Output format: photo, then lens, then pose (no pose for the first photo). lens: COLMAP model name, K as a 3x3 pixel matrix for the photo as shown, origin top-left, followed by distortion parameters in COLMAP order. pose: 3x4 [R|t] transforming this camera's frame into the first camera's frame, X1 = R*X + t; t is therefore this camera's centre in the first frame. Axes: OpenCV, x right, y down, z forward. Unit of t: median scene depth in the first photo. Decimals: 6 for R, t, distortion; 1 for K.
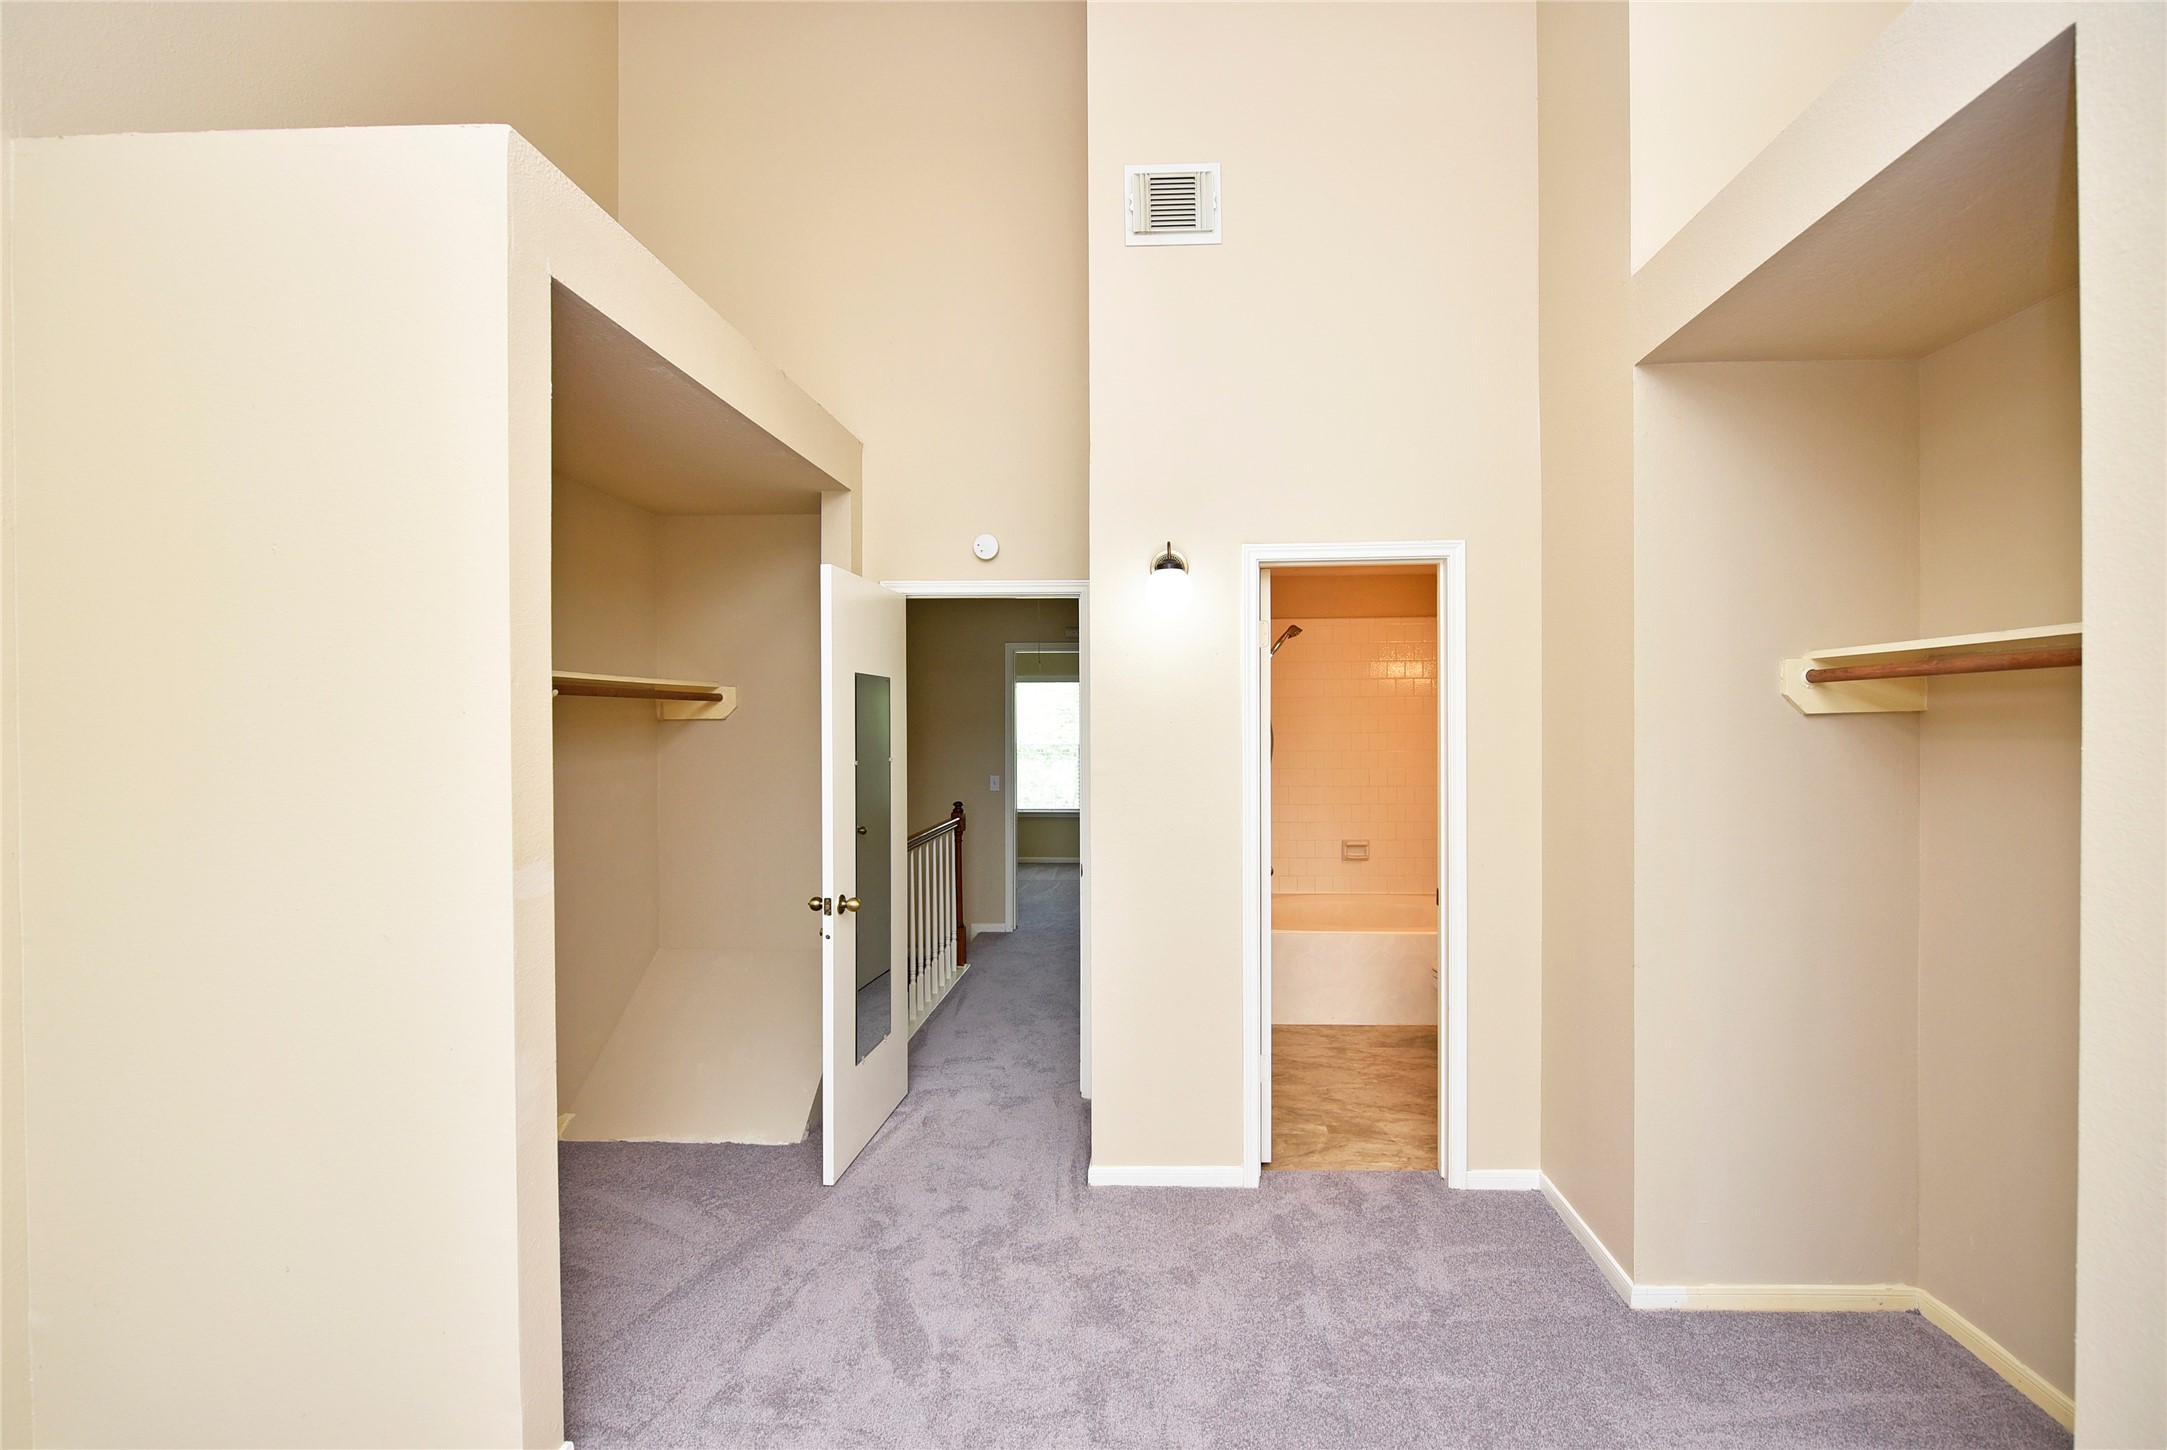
lens RADIAL K [[933.7, 0, 1151.2], [0, 933.7, 724.4], [0, 0, 1]] dist [0.002696, 0.000445]
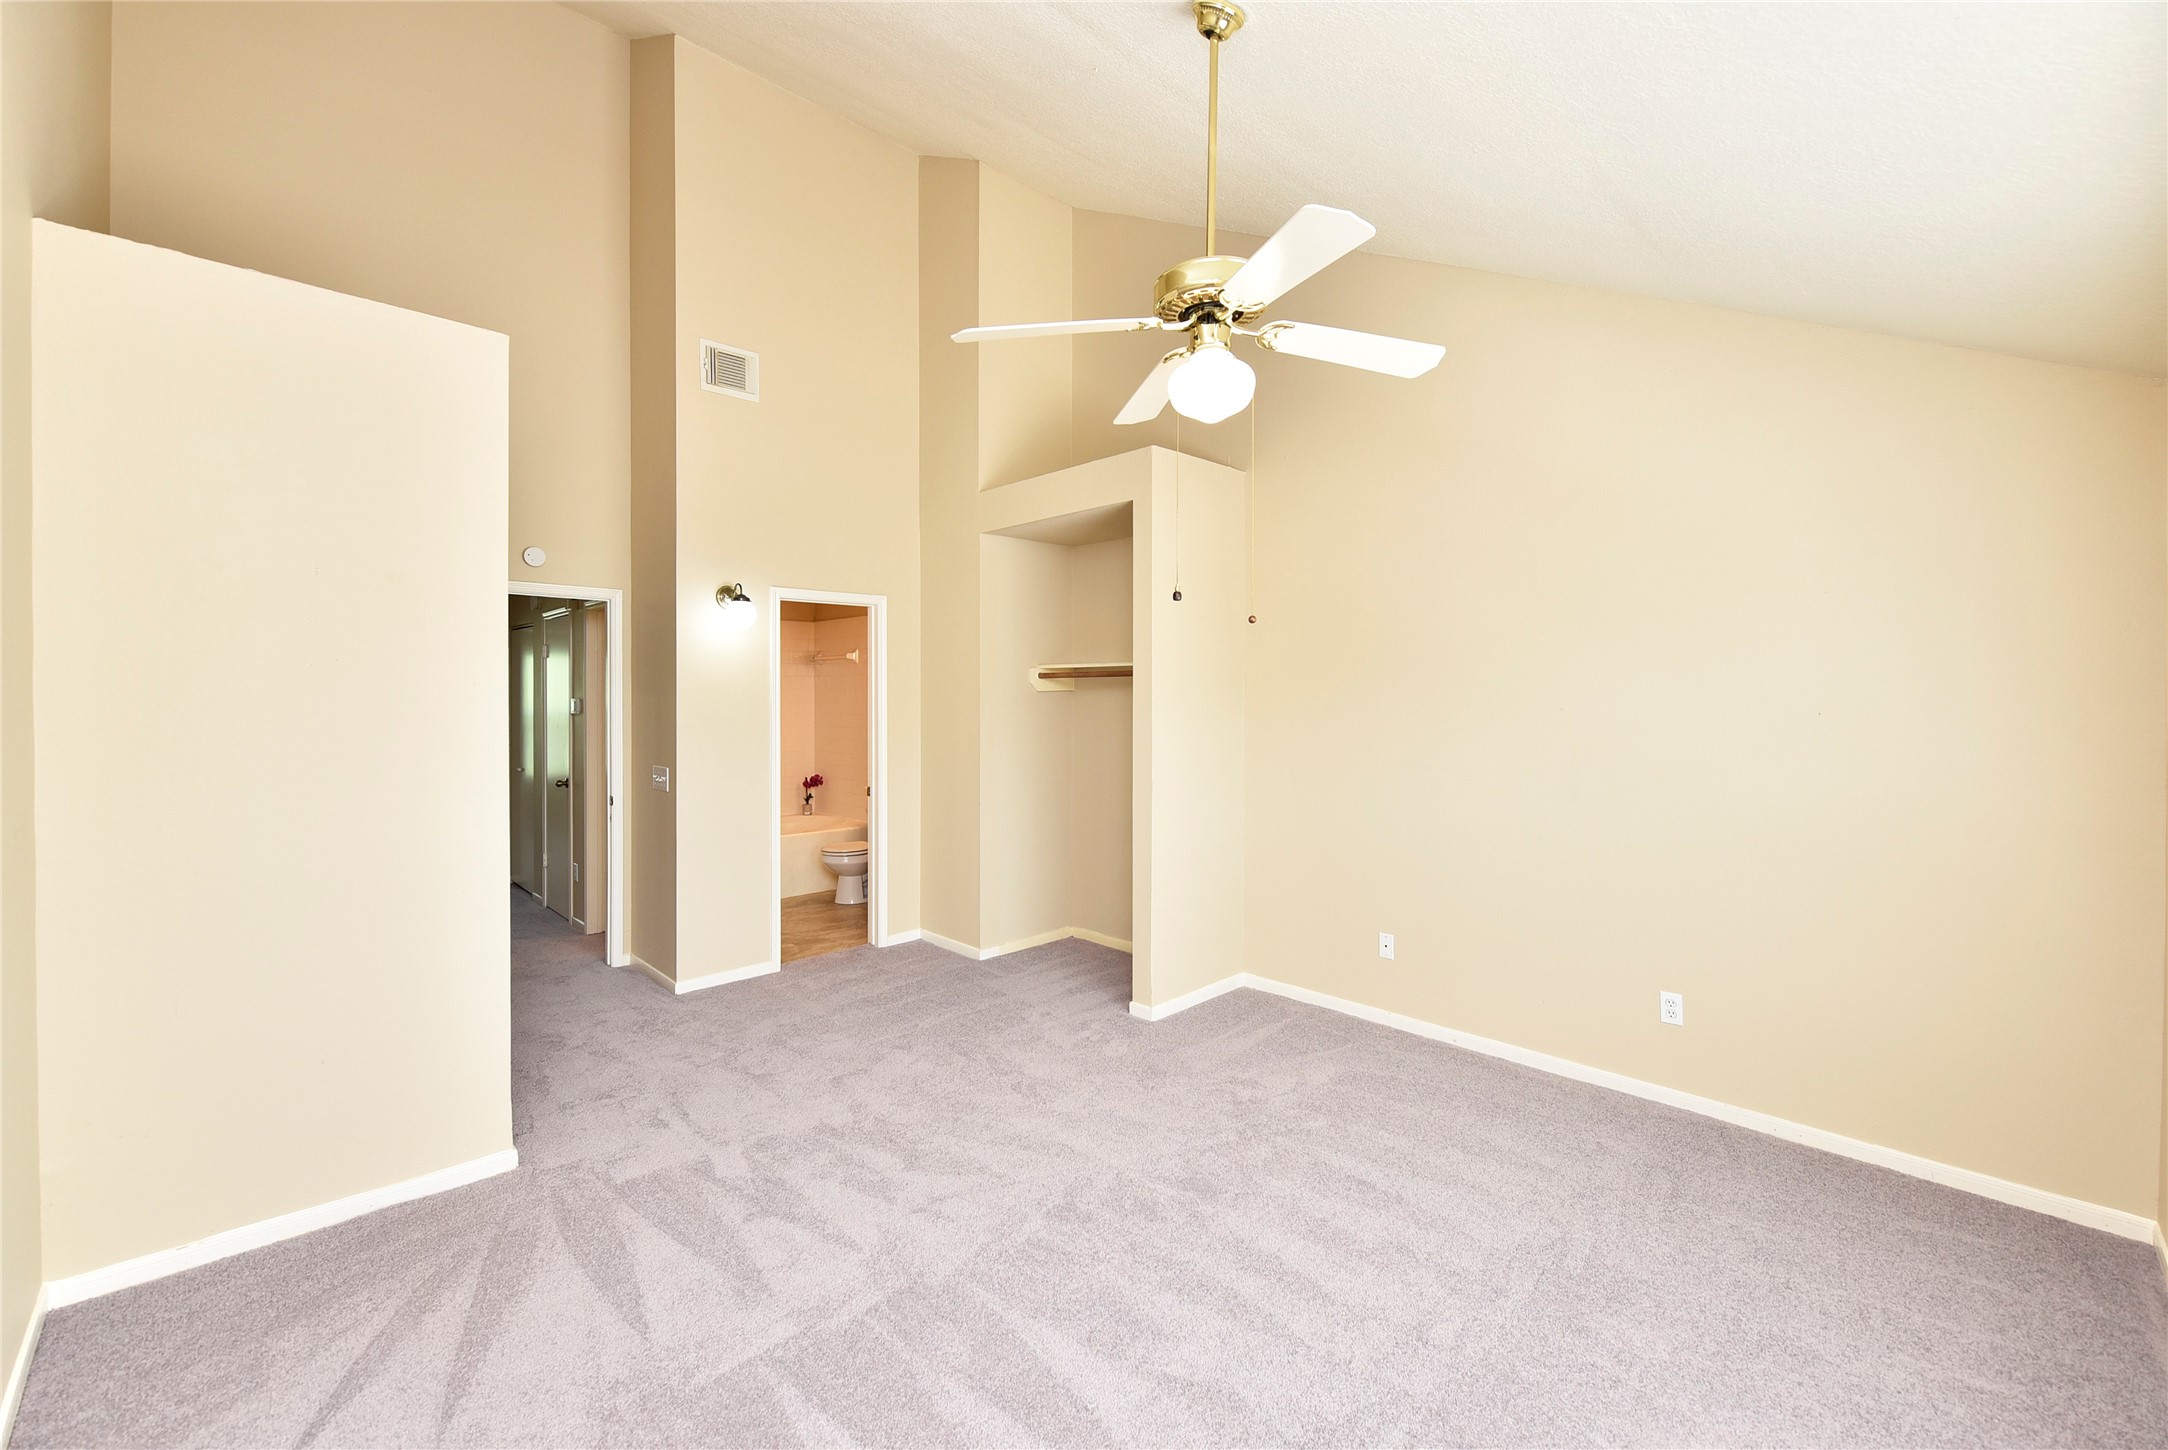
lens RADIAL K [[877.9, 0, 1080.0], [0, 877.9, 711.7], [0, 0, 1]] dist [0.000223, -0.000071]
pose [[0.699056, -0.008013, 0.715022, -0.653364], [0.003537, 0.999964, 0.007748, 0.019161], [-0.715058, -0.002887, 0.699059, -0.499437]]
